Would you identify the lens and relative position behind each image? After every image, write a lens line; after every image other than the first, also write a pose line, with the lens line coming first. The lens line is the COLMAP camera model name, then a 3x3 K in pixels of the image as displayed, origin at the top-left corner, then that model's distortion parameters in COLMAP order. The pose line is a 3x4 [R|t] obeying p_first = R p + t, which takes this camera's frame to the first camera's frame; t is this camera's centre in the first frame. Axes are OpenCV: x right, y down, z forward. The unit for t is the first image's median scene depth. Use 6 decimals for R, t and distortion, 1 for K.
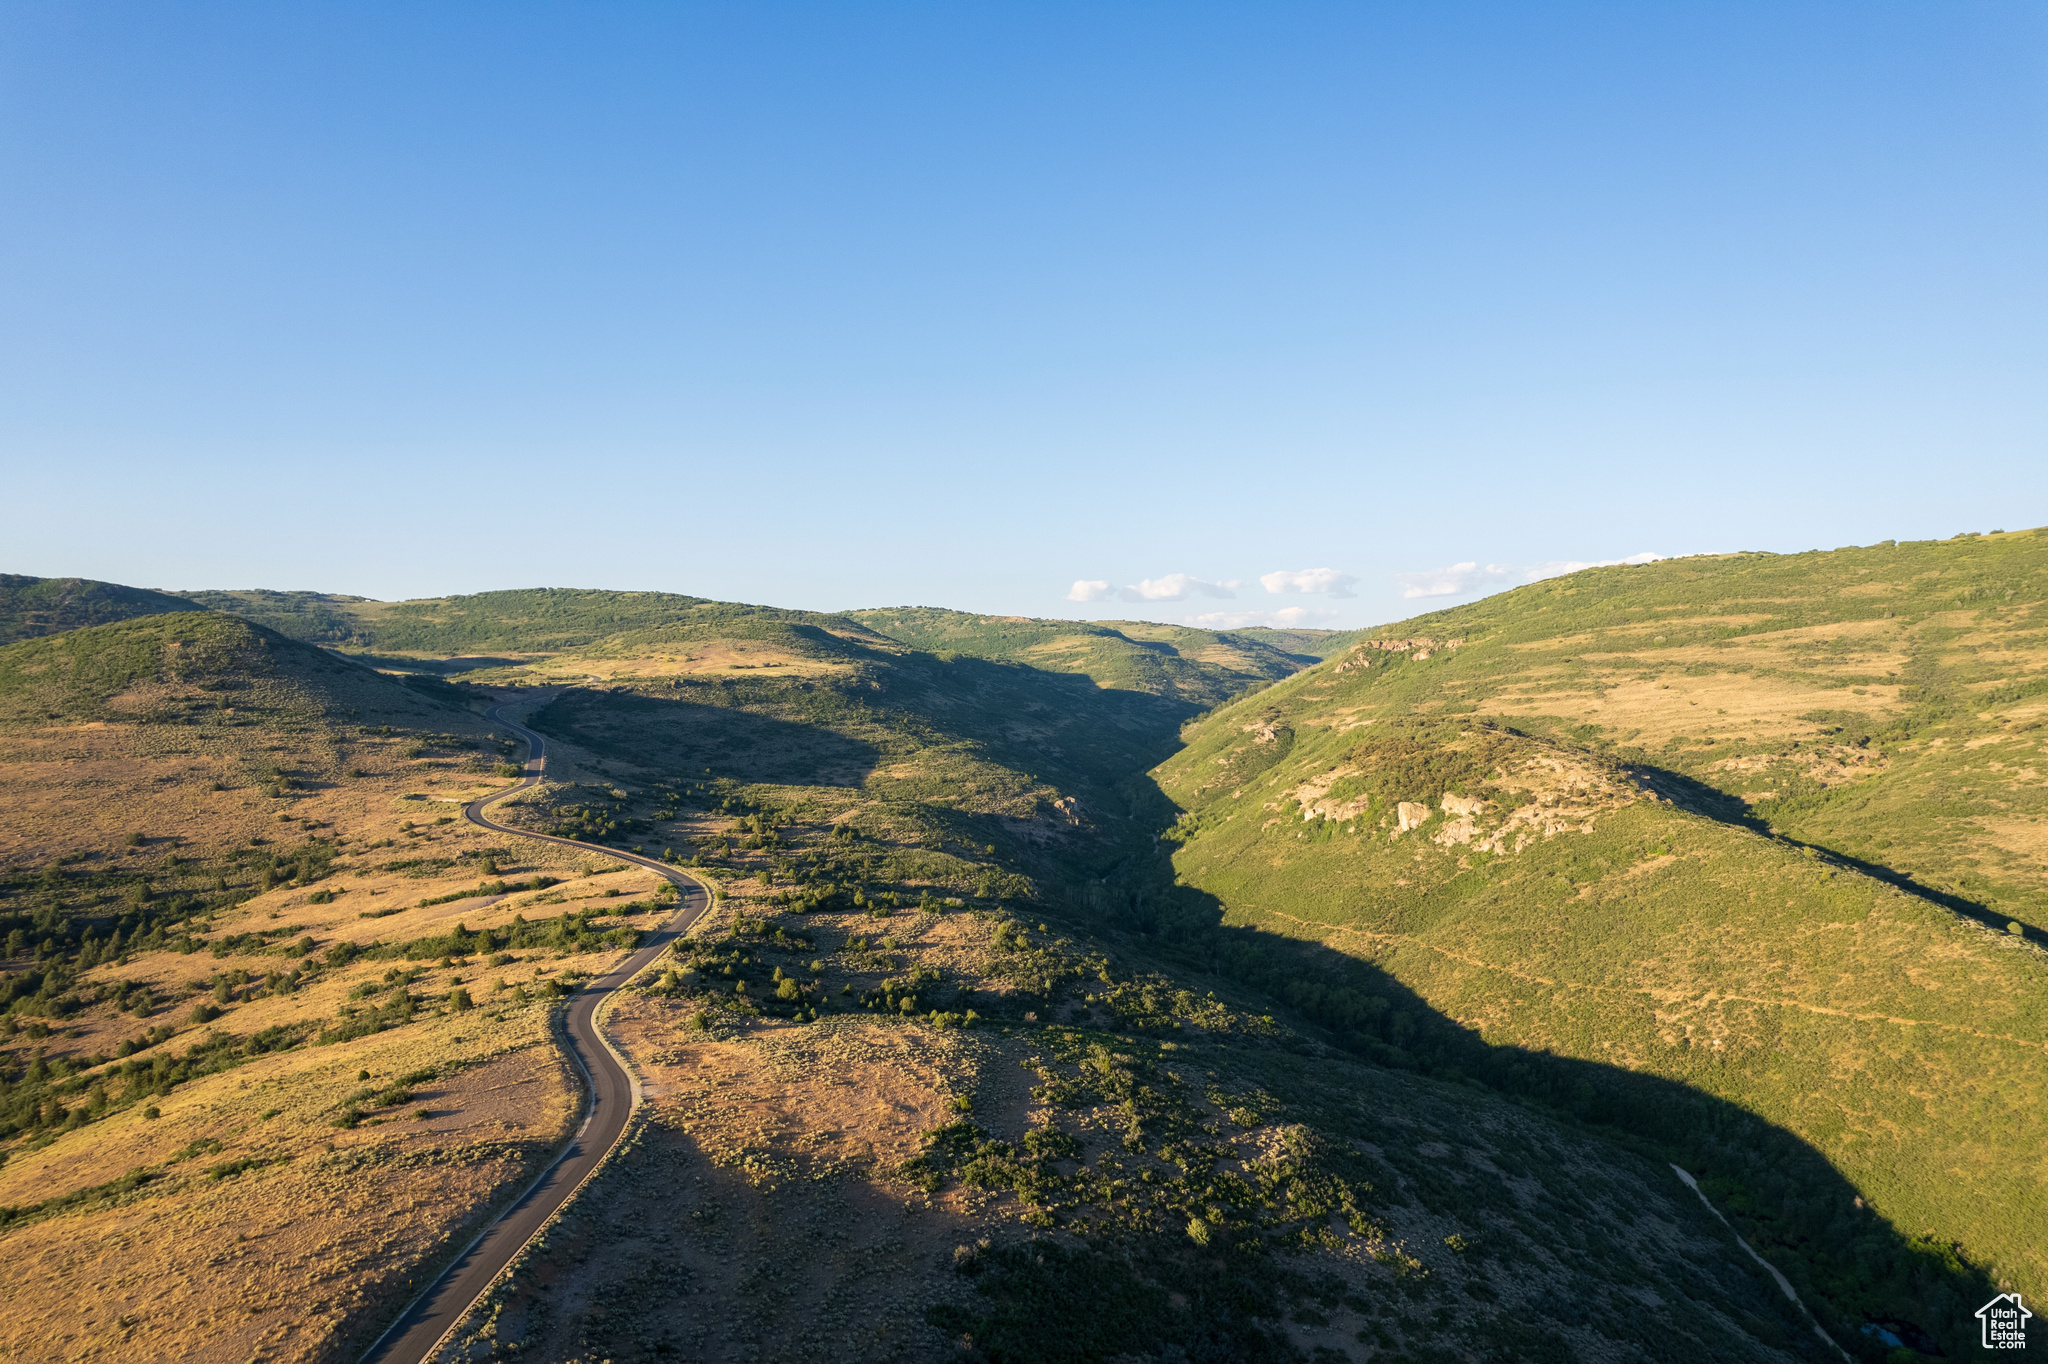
lens RADIAL K [[1322.3, 0, 1009.3], [0, 1322.3, 687.2], [0, 0, 1]] dist [-0.093395, 0.088768]
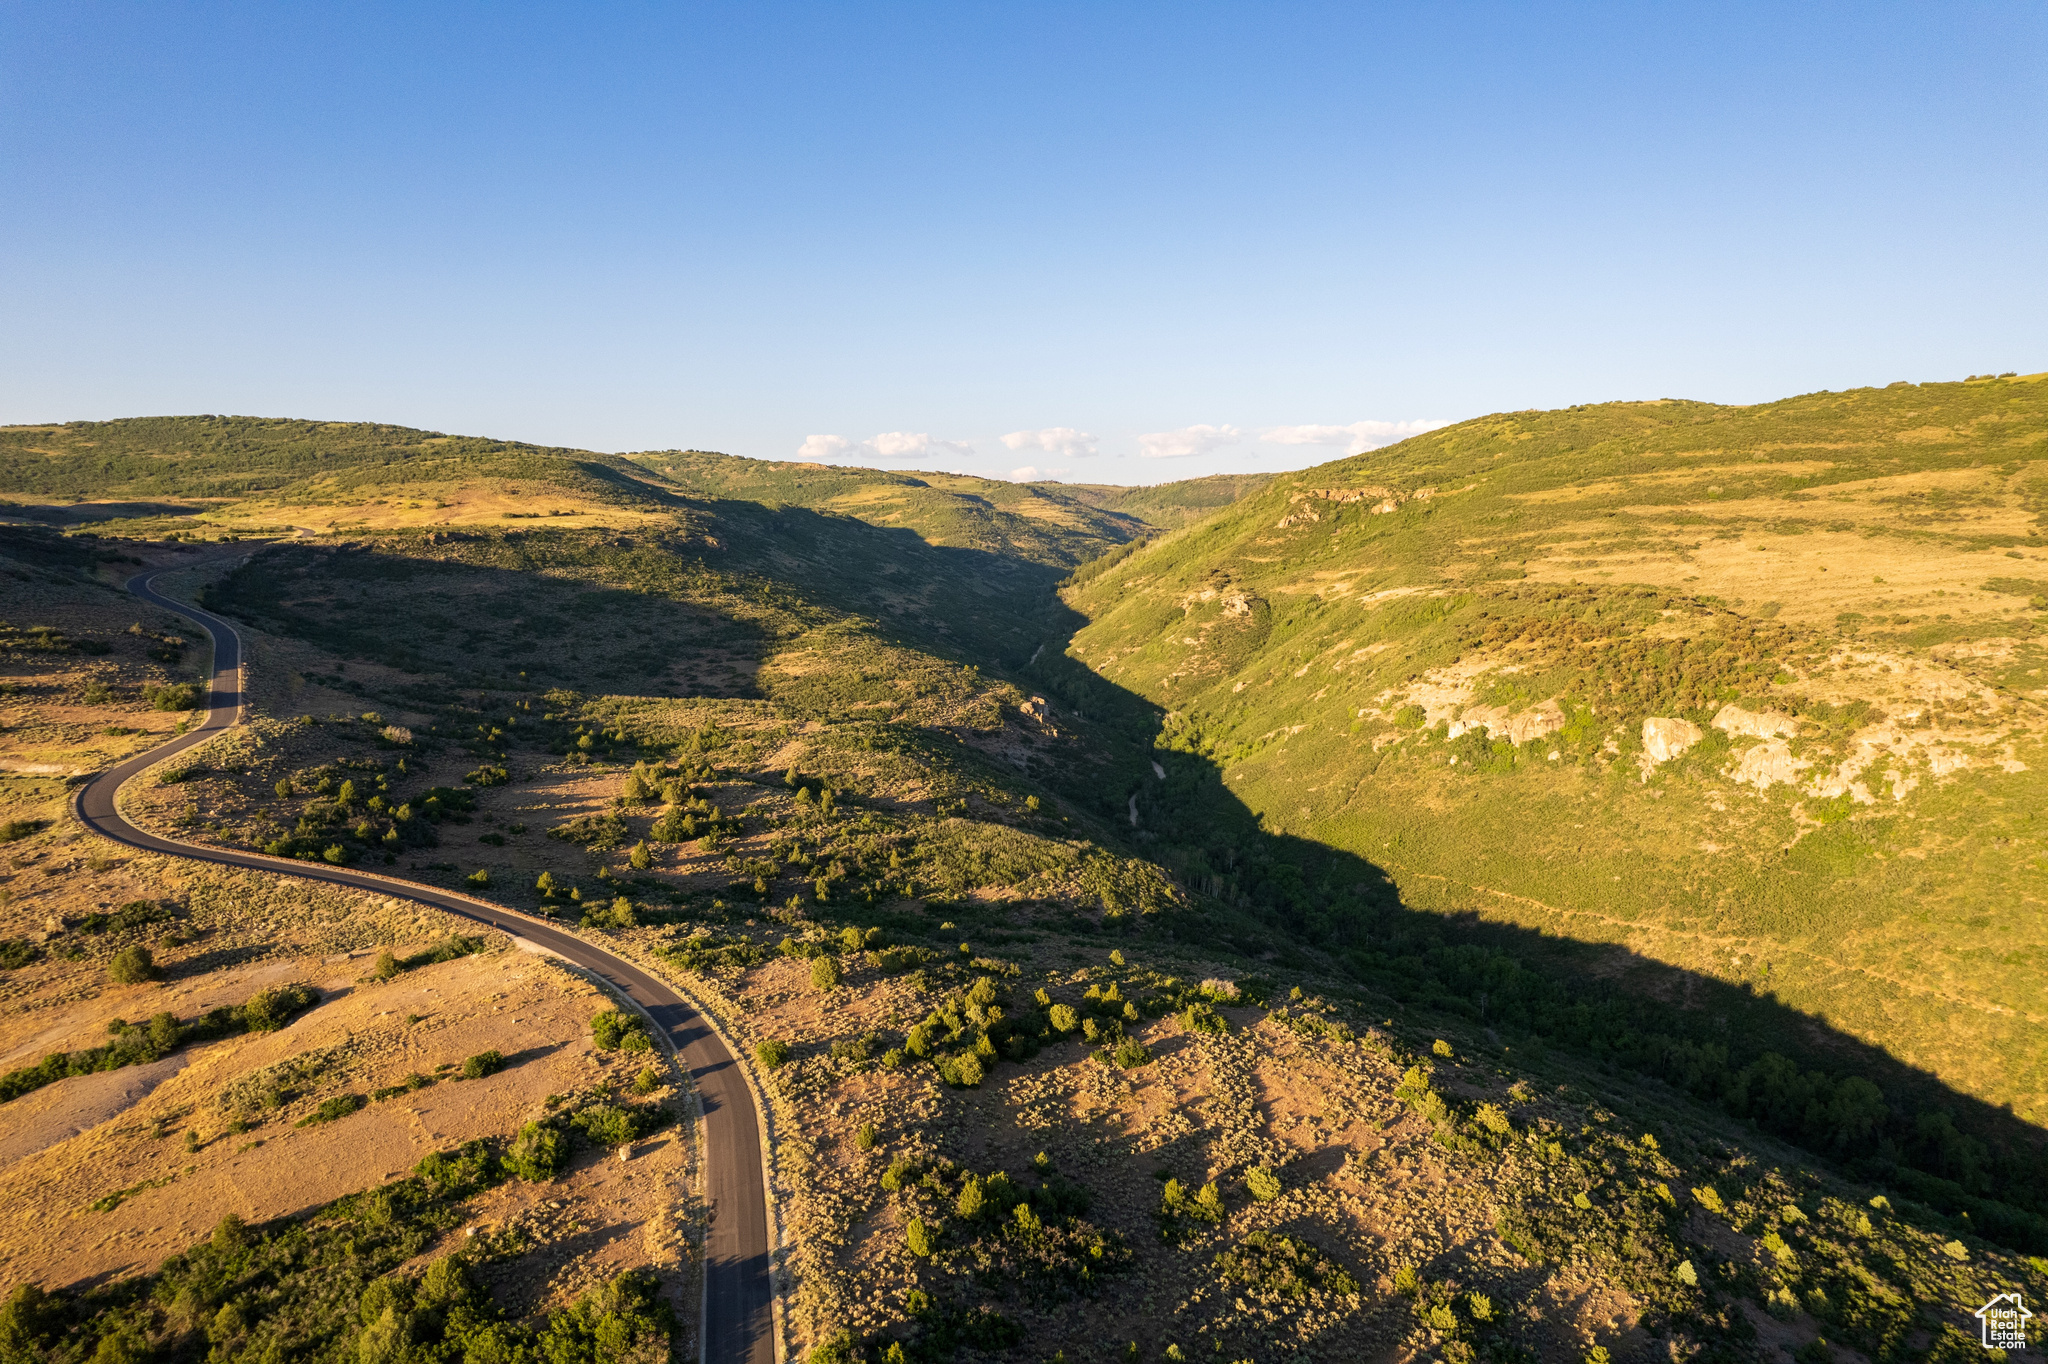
lens RADIAL K [[1322.3, 0, 1009.3], [0, 1322.3, 687.2], [0, 0, 1]] dist [-0.093395, 0.088768]
pose [[0.978457, -0.018923, 0.205582, -0.113161], [-0.003008, 0.994378, 0.105846, 0.002004], [-0.206430, -0.104184, 0.972899, 0.298975]]
